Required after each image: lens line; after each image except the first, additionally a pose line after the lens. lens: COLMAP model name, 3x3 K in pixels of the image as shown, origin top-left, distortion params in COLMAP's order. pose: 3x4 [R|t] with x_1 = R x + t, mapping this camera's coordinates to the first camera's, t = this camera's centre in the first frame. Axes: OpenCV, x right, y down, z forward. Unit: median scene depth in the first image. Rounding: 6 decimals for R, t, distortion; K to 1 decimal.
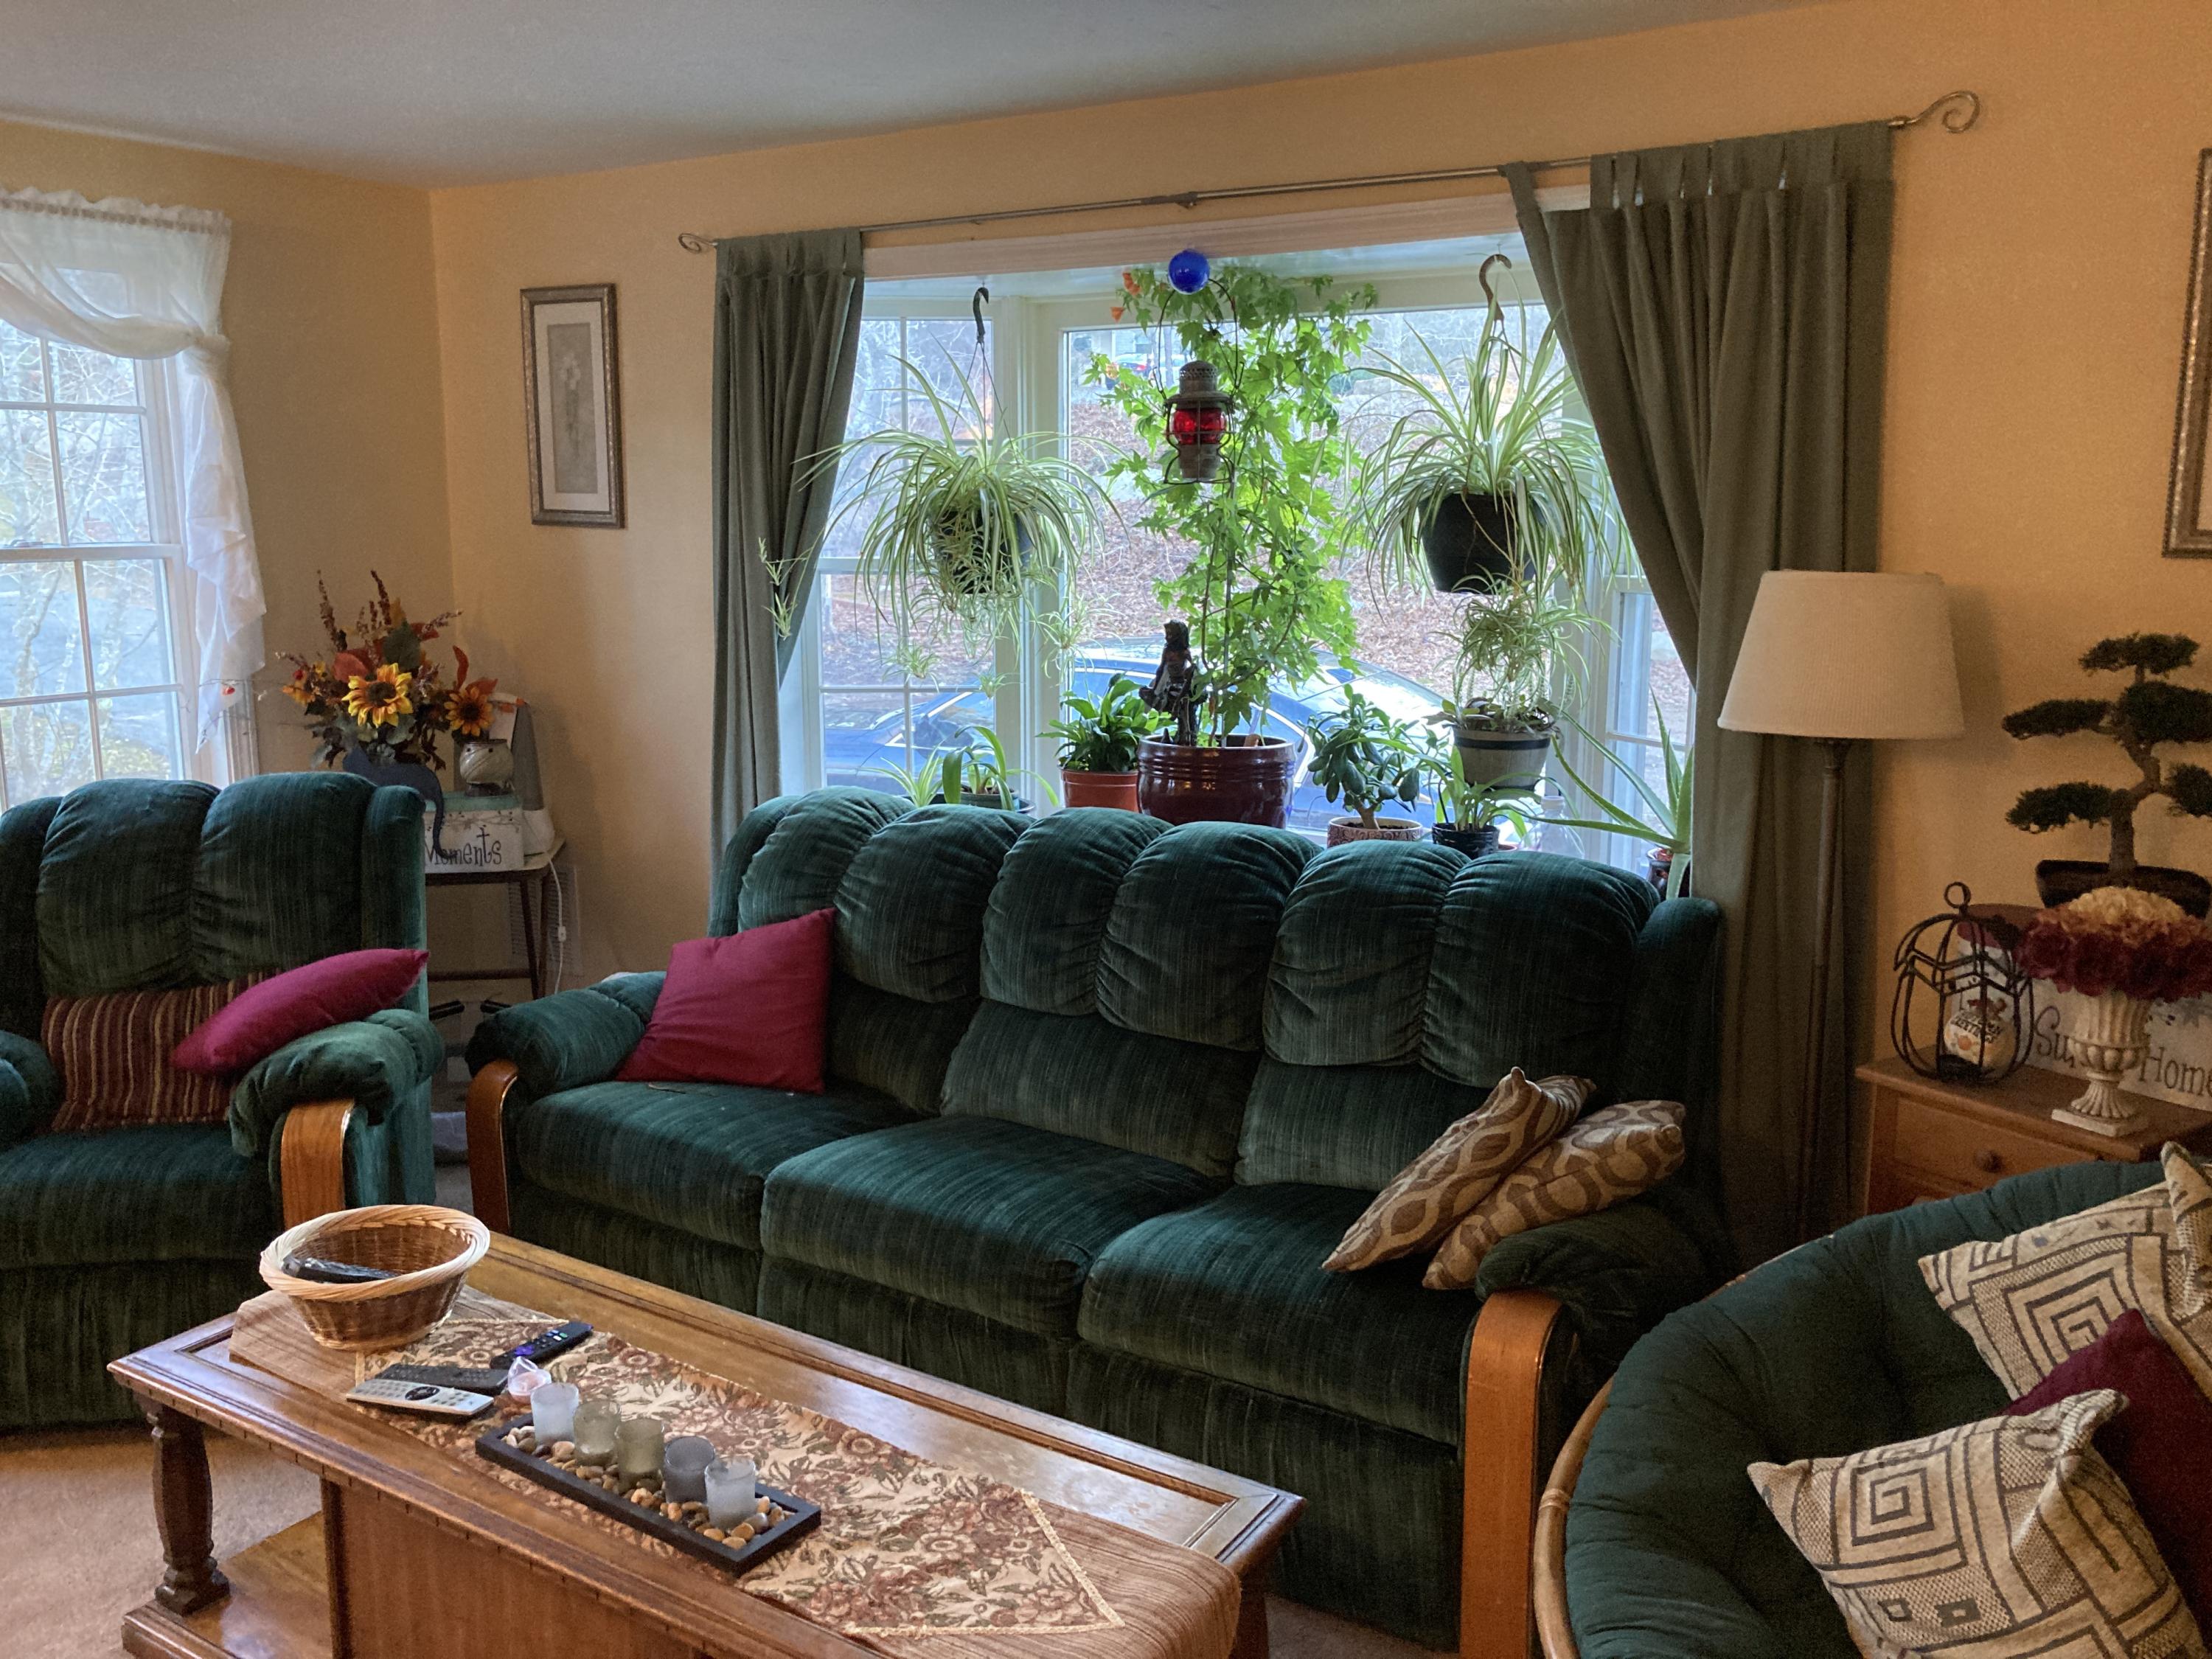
lens RADIAL K [[1808.7, 0, 1094.5], [0, 1808.7, 818.5], [0, 0, 1]] dist [0.002758, 0.000102]
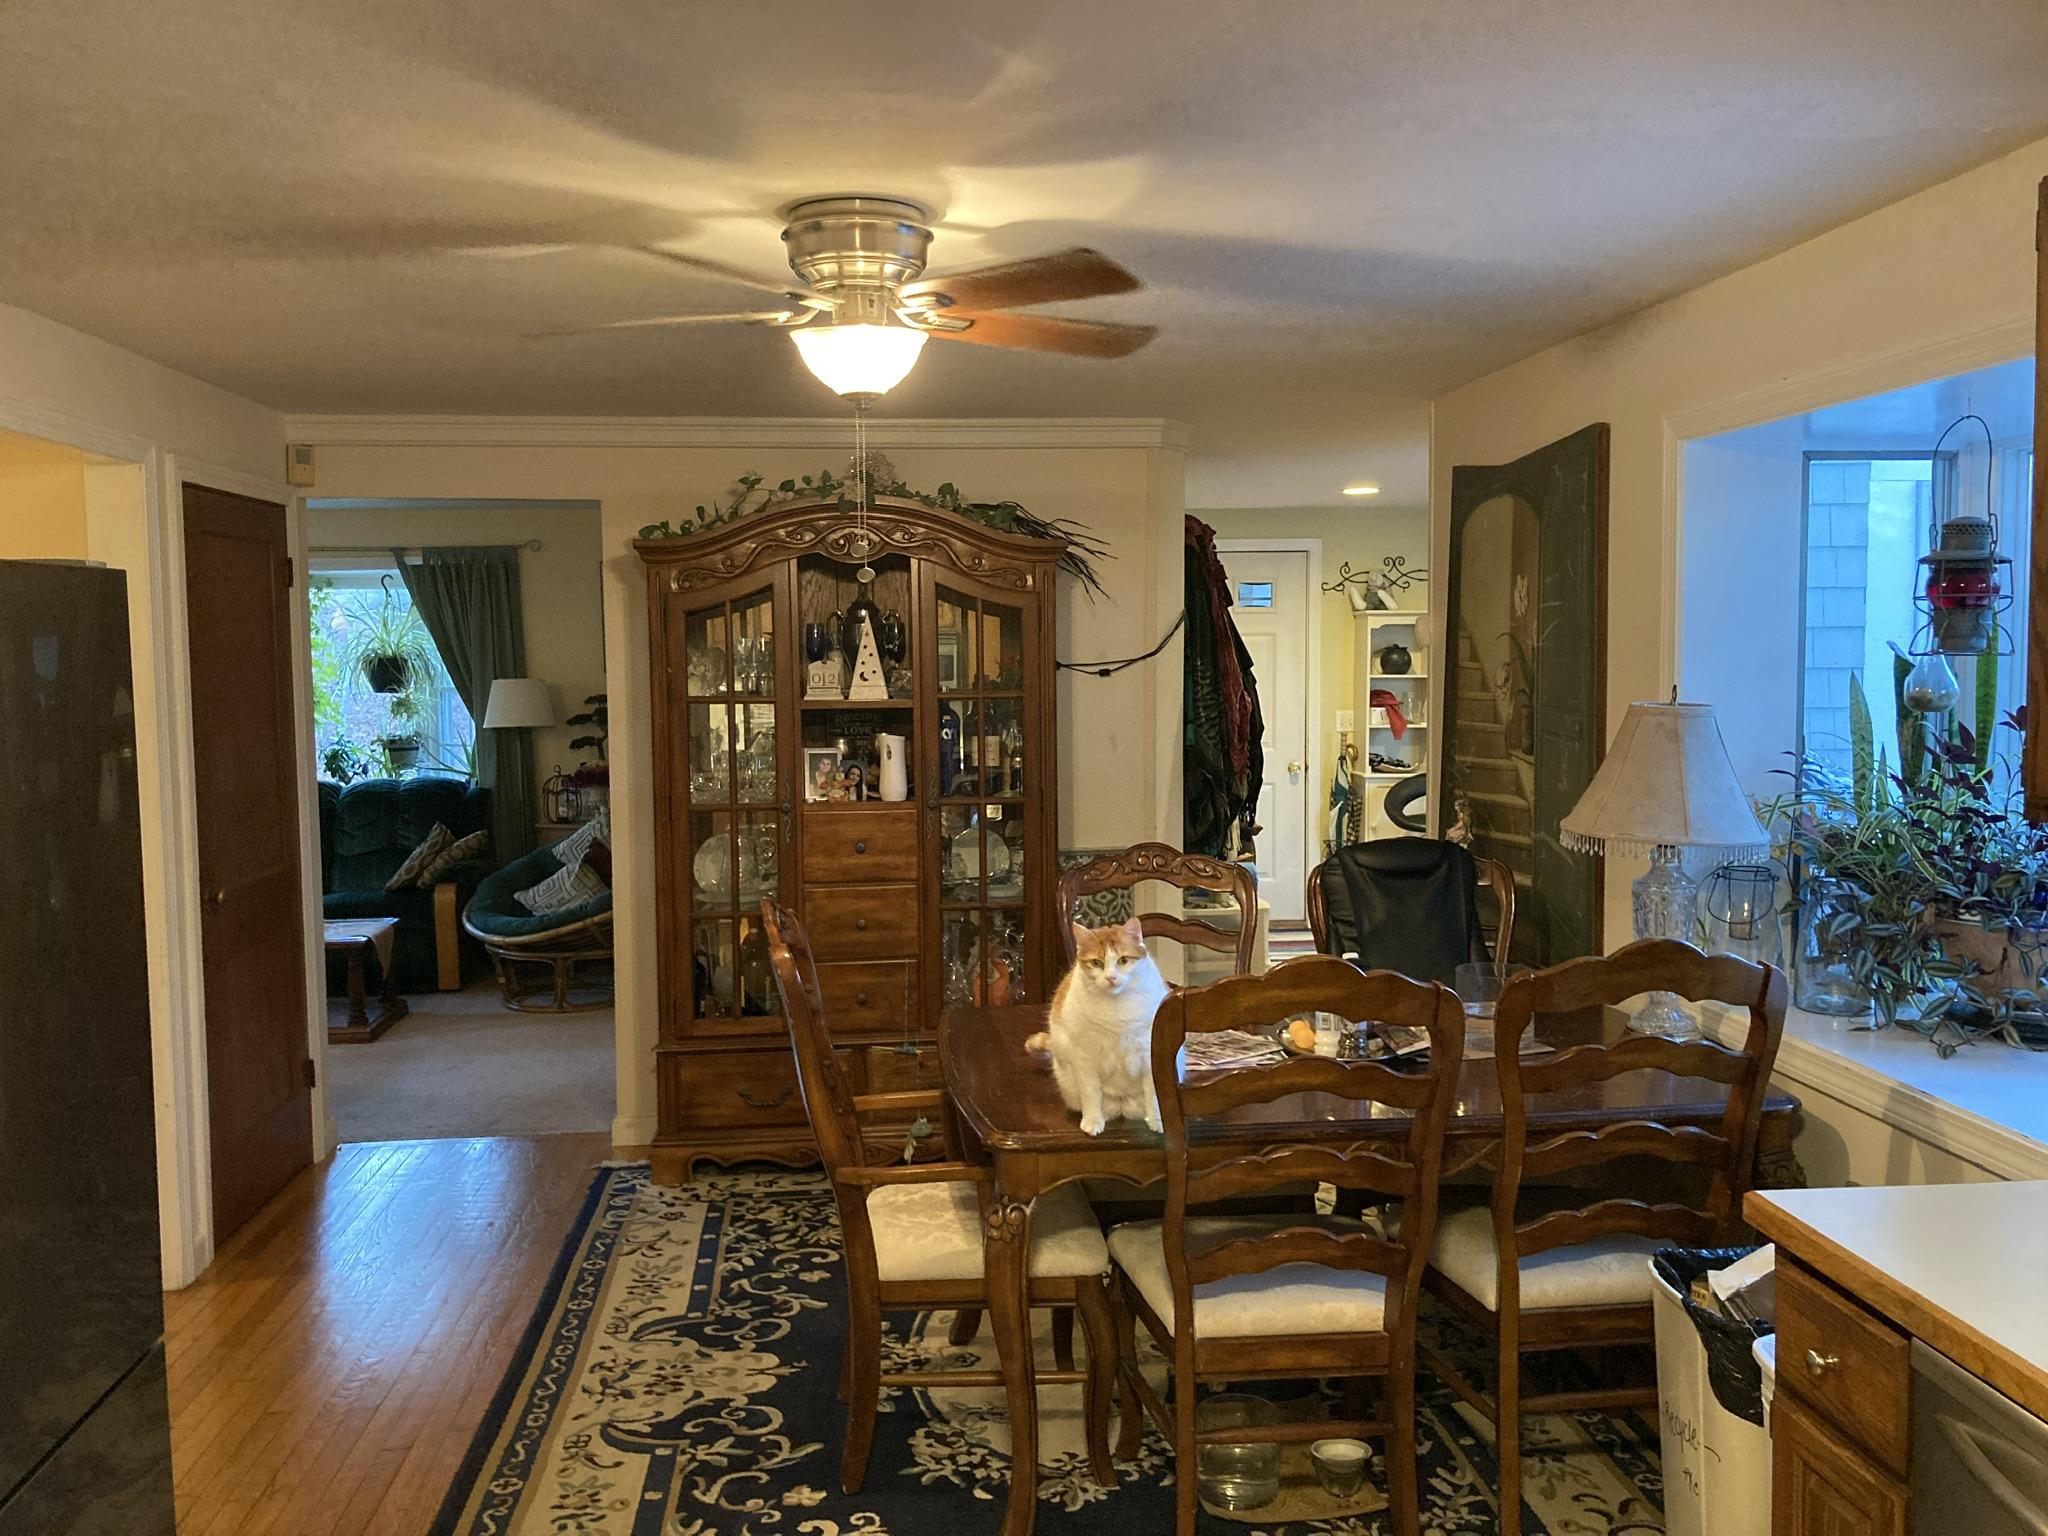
lens RADIAL K [[1674.6, 0, 1013.3], [0, 1674.6, 757.9], [0, 0, 1]] dist [0.002758, 0.000102]
pose [[0.786880, -0.054651, 0.614682, -0.717413], [0.123748, 0.989812, -0.070411, 0.314597], [-0.604571, 0.131471, 0.785626, -1.825971]]
